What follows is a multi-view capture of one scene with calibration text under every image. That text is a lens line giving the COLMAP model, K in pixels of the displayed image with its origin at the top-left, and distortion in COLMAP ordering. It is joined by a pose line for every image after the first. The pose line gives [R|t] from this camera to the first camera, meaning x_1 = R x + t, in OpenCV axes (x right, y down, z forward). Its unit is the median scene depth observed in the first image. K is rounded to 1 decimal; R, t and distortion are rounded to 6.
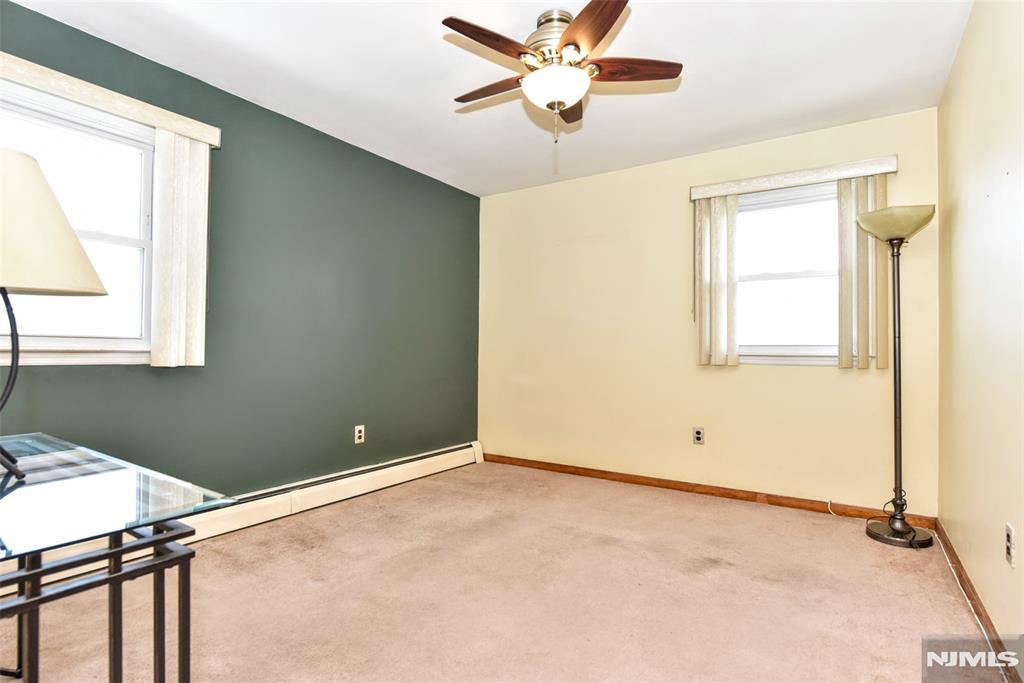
lens RADIAL K [[493.0, 0, 513.2], [0, 493.0, 343.7], [0, 0, 1]] dist [-0.006199, 0.000447]
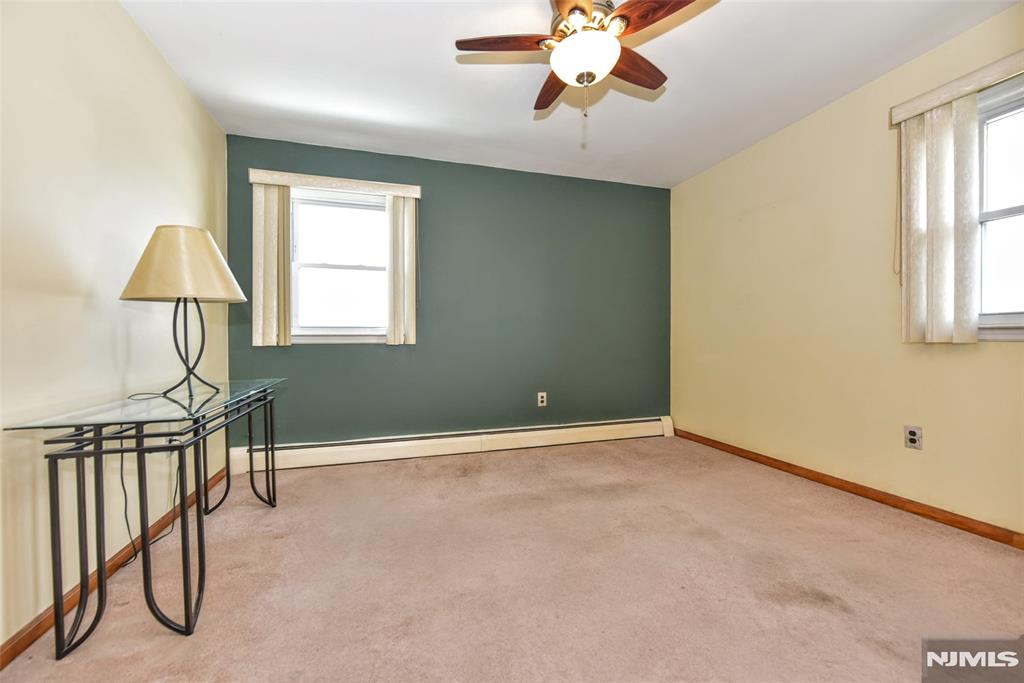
lens RADIAL K [[394.5, 0, 512.0], [0, 394.5, 344.3], [0, 0, 1]] dist [-0.014107, 0.000436]
pose [[0.786353, -0.003966, -0.617765, 0.277784], [0.023223, 0.999462, 0.023144, 0.017517], [0.617341, -0.032546, 0.786022, 0.167518]]
